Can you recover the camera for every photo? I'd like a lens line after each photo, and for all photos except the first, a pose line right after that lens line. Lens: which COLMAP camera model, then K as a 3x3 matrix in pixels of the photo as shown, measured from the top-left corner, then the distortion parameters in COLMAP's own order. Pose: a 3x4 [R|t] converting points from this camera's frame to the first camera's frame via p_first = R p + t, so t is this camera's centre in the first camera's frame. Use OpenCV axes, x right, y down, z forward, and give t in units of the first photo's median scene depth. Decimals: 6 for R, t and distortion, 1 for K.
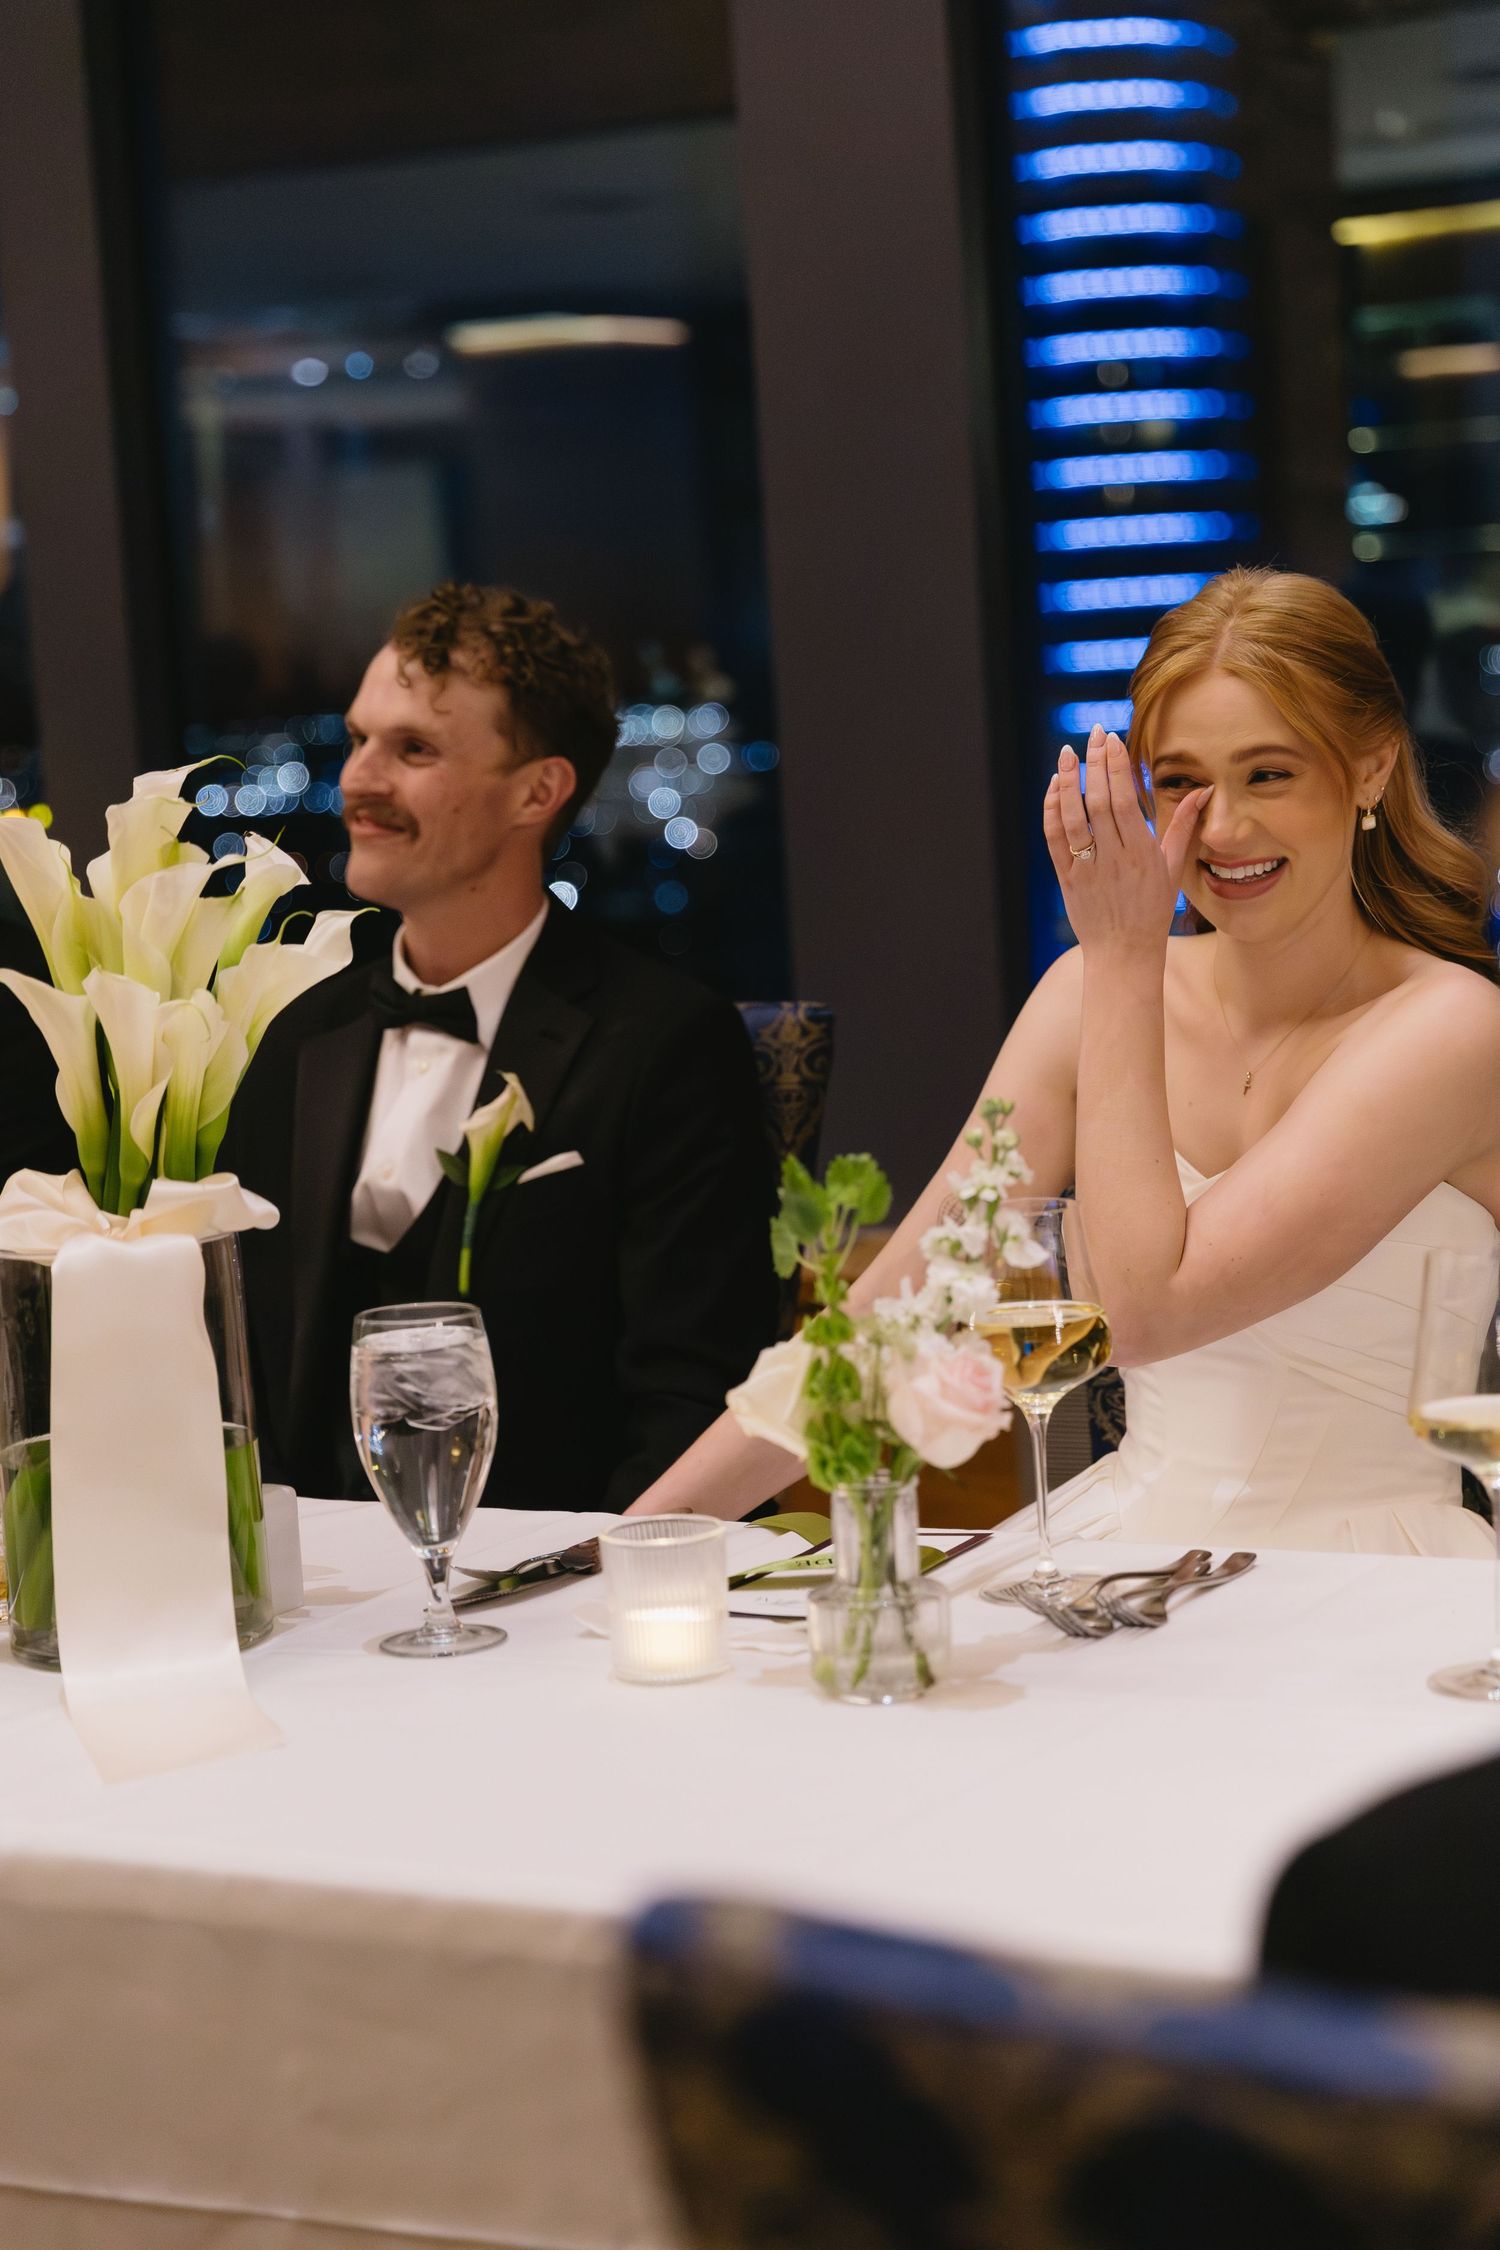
lens RADIAL K [[4233.3, 0, 807.5], [0, 4233.3, 1123.3], [0, 0, 1]] dist [0.016504, 0.063795]
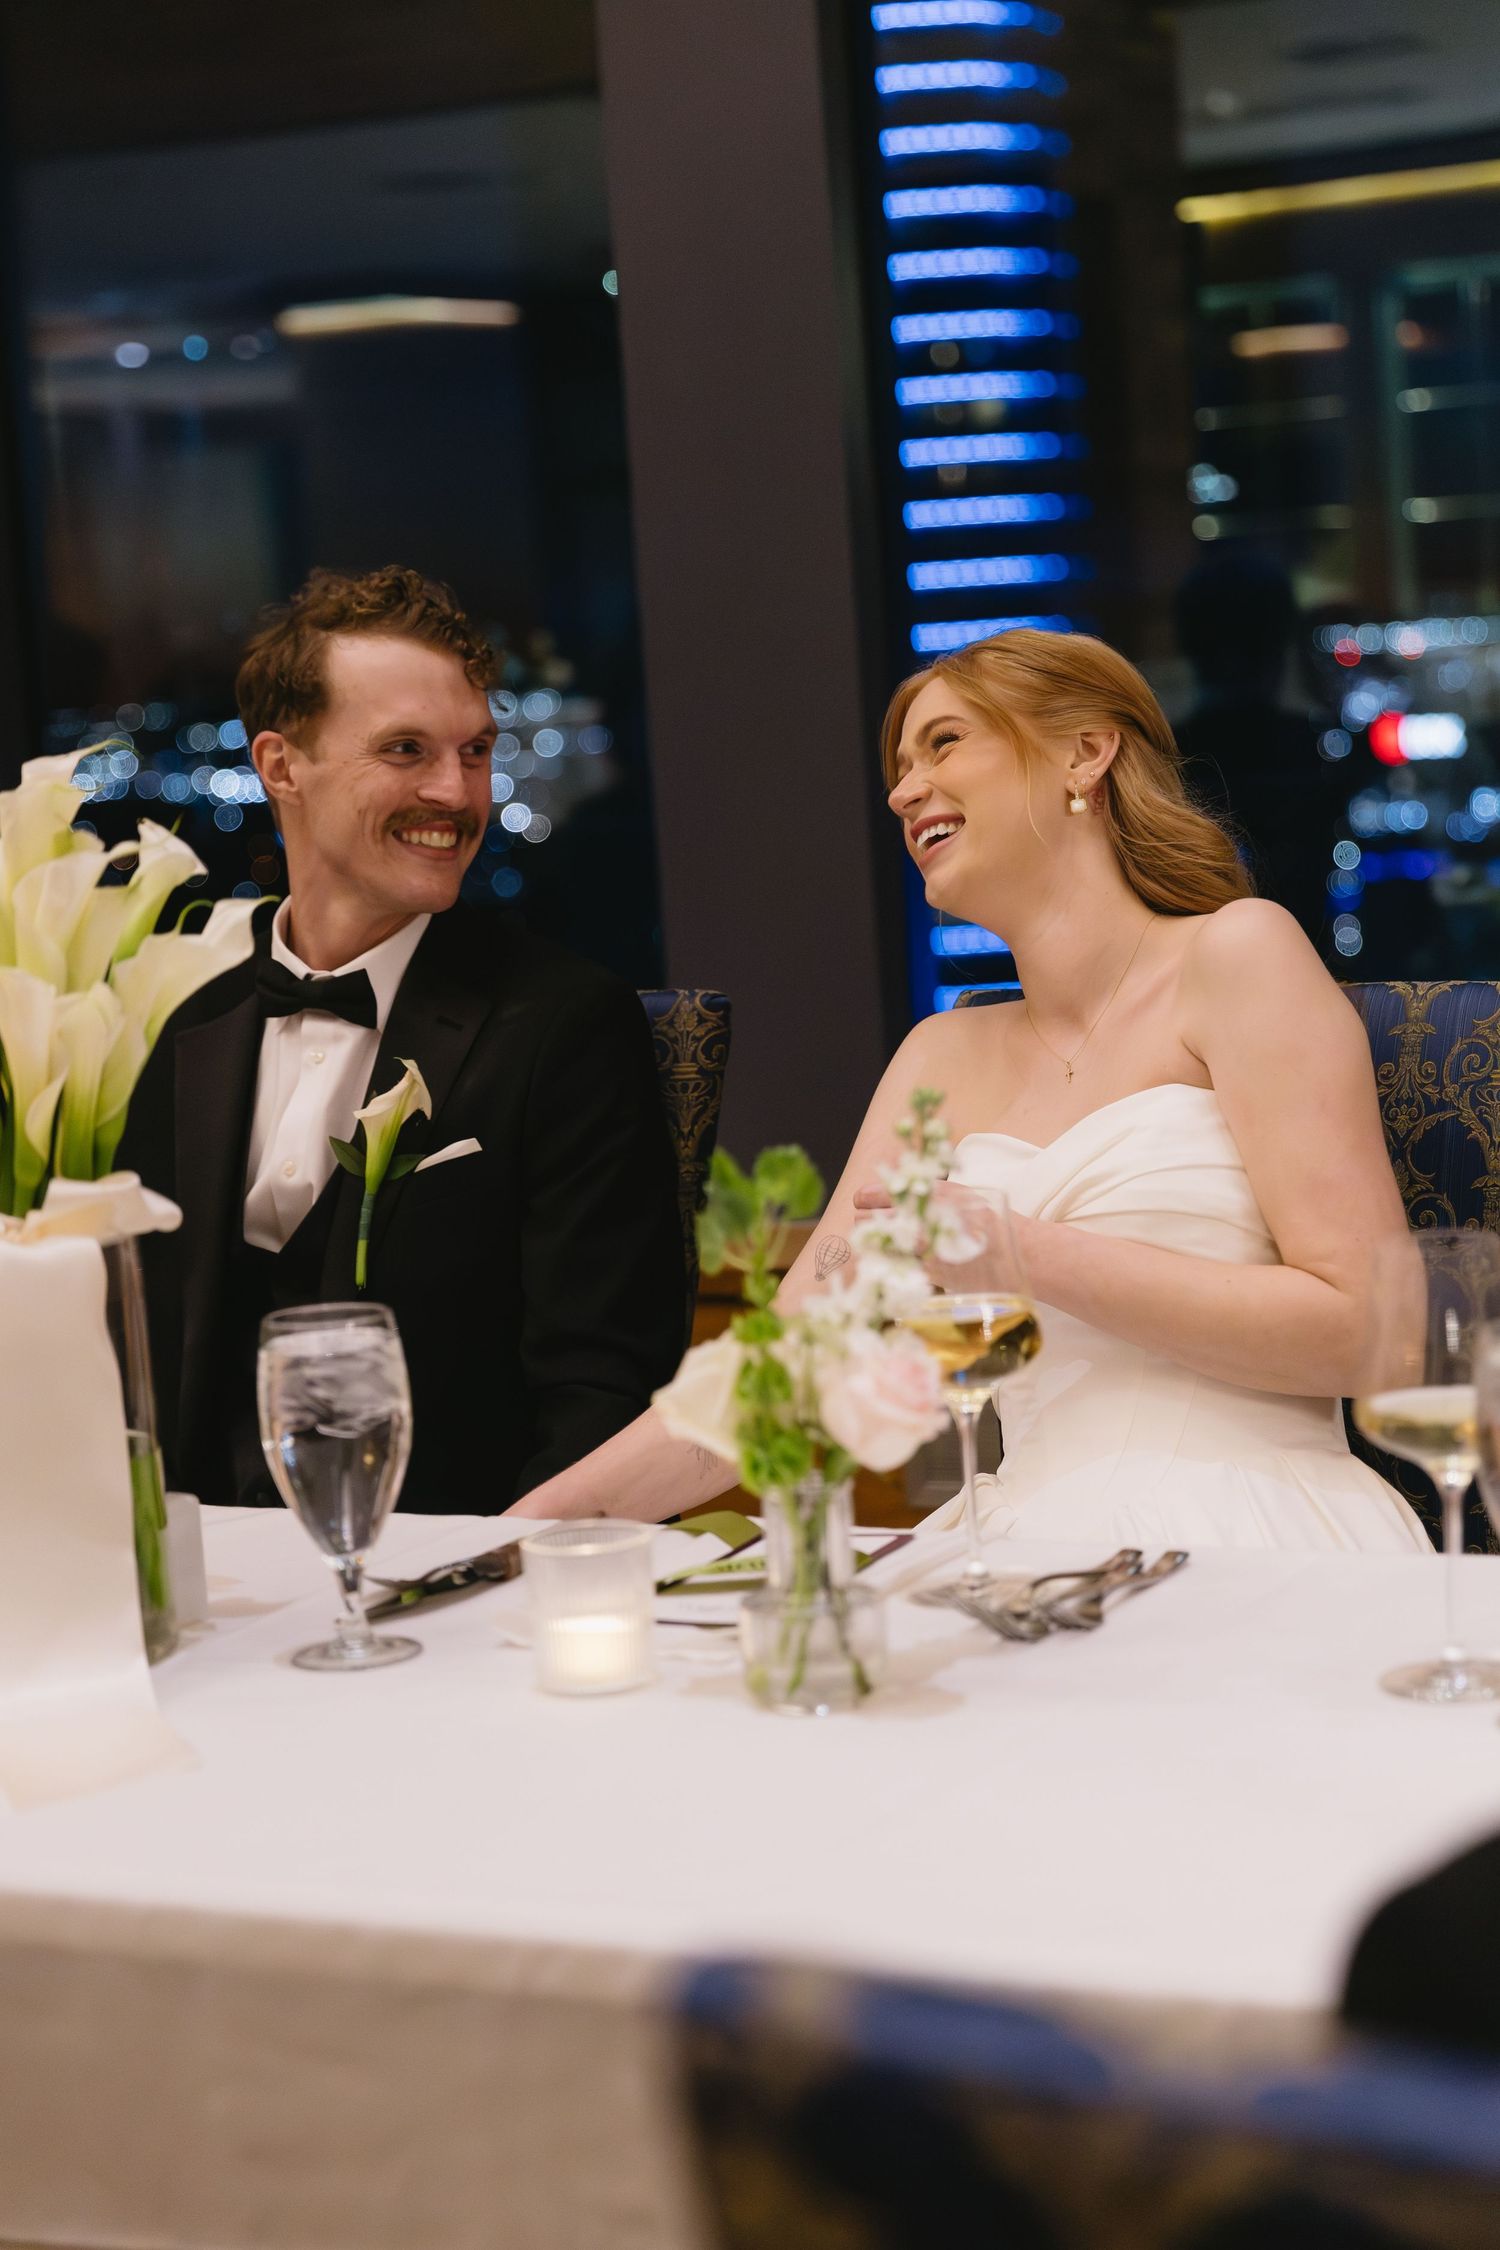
lens RADIAL K [[4233.3, 0, 807.5], [0, 4233.3, 1123.3], [0, 0, 1]] dist [0.016504, 0.063795]
pose [[0.999266, -0.010361, 0.036890, -0.017733], [0.010208, 0.999938, 0.004349, -0.002197], [-0.036933, -0.003969, 0.999310, 0.029021]]
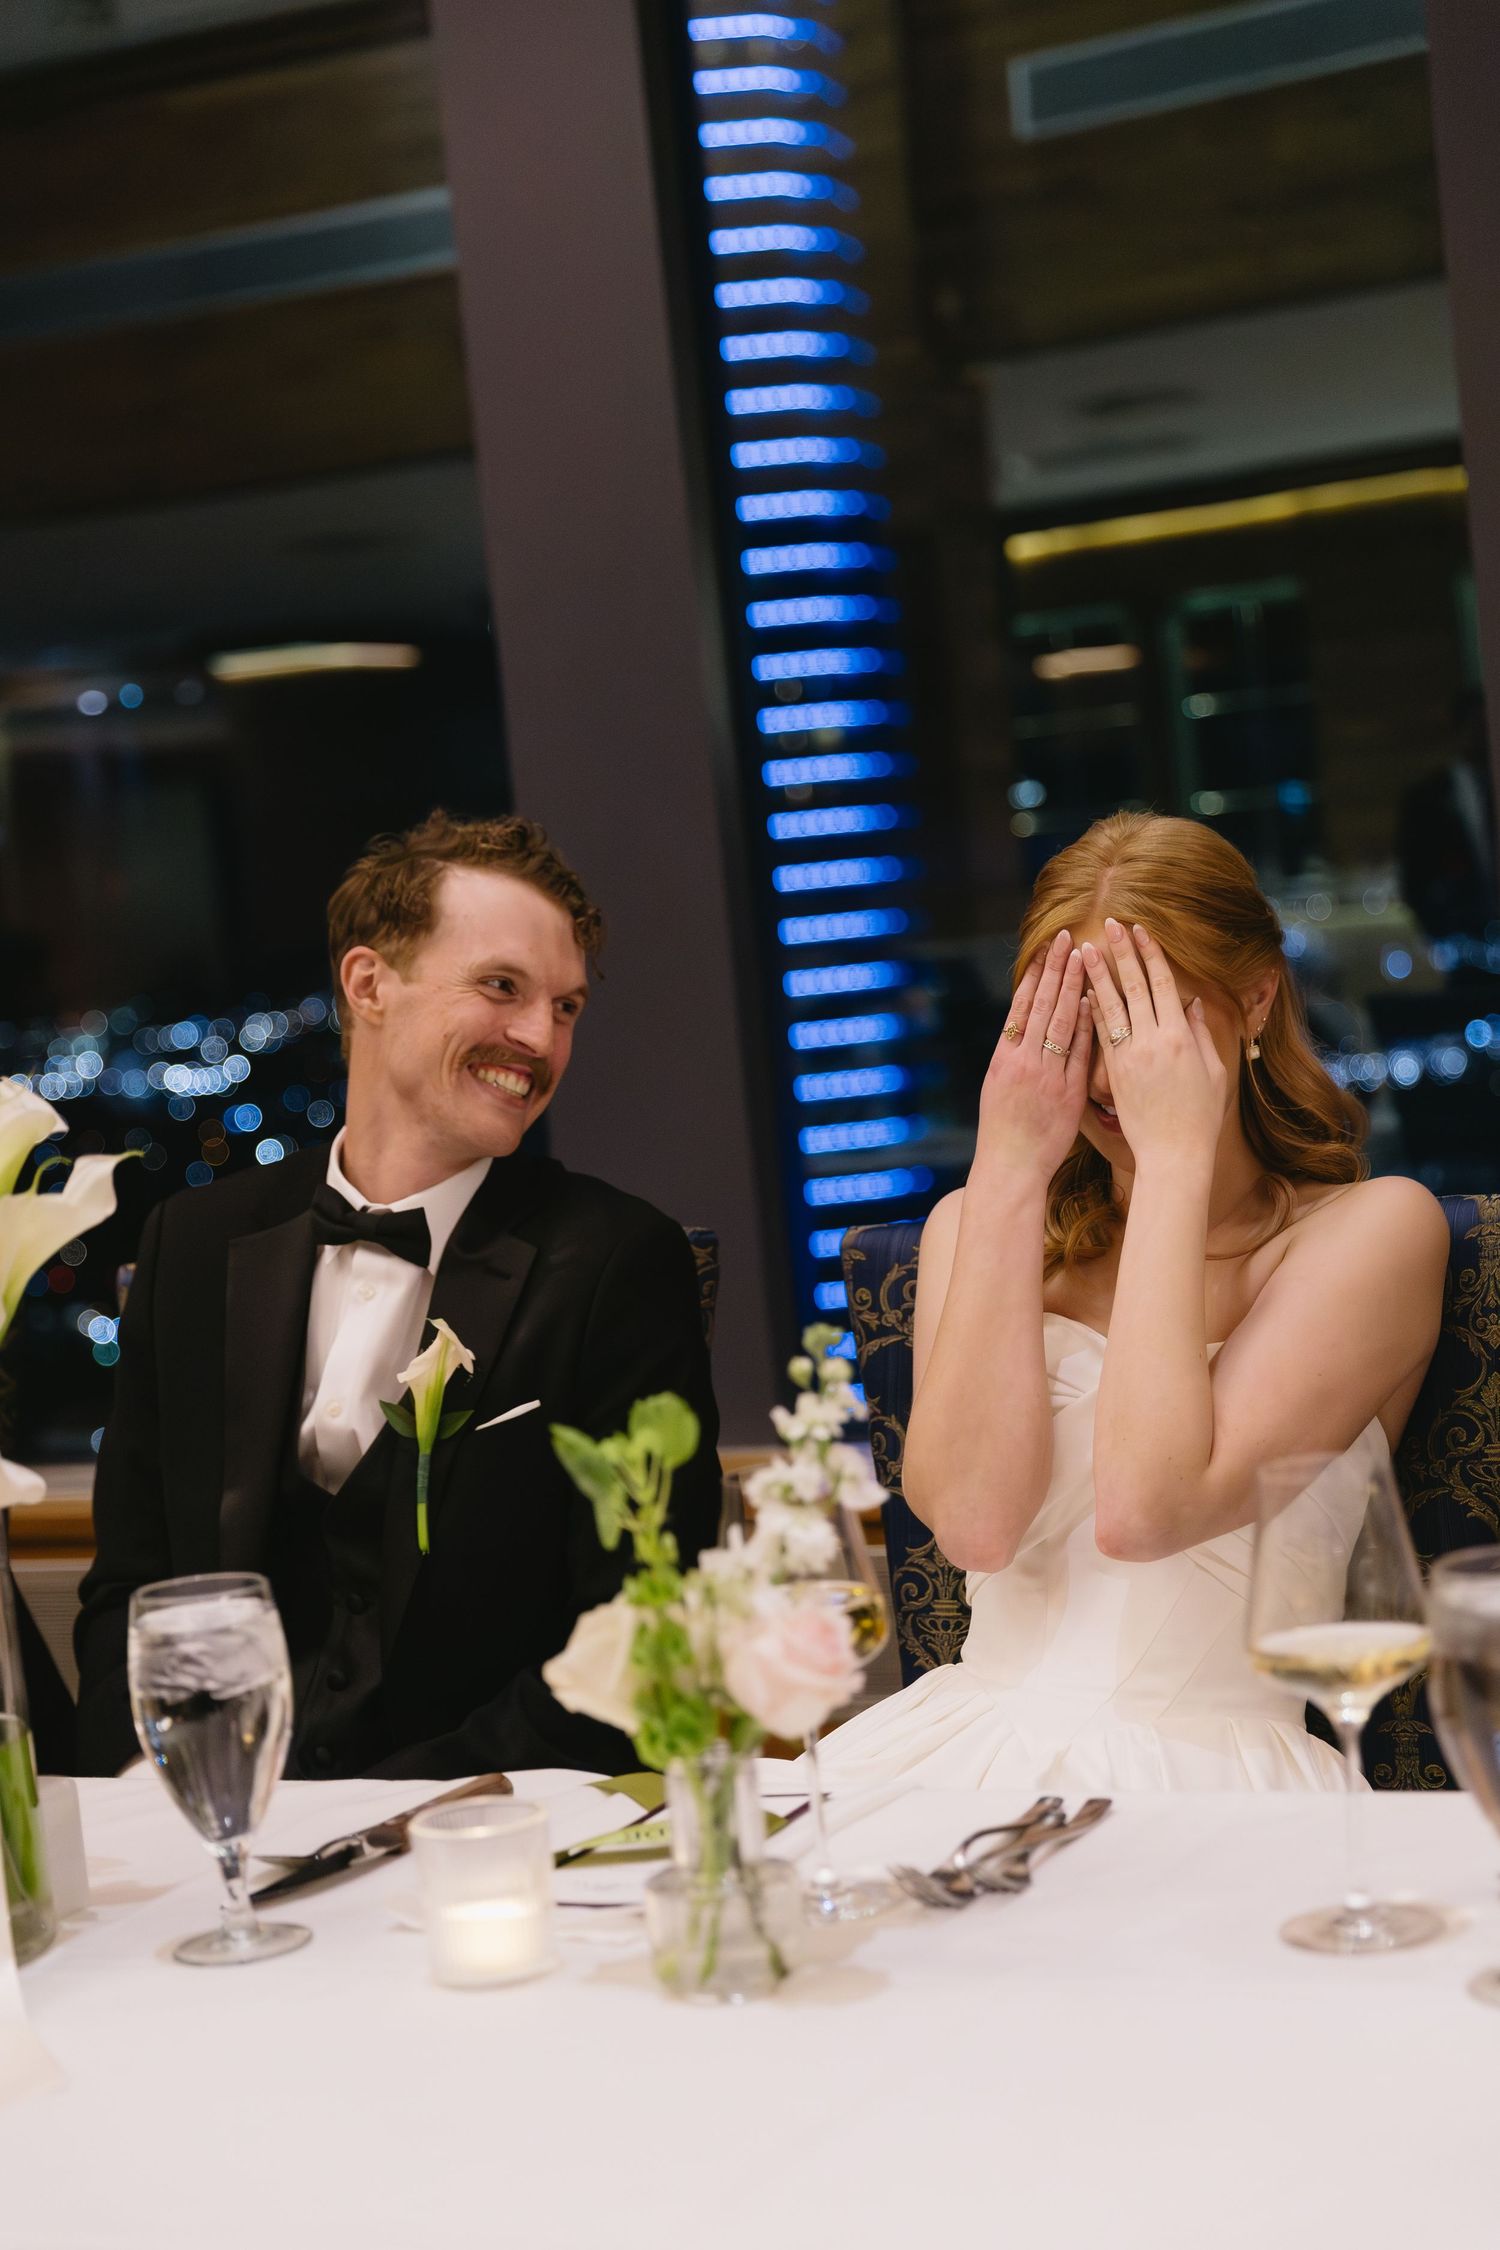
lens RADIAL K [[3709.5, 0, 760.8], [0, 3709.5, 1172.1], [0, 0, 1]] dist [-0.012502, 0.092987]
pose [[0.997428, -0.043119, 0.057258, -0.013028], [0.045703, 0.997958, -0.044613, -0.003847], [-0.055217, 0.047115, 0.997362, 0.187156]]
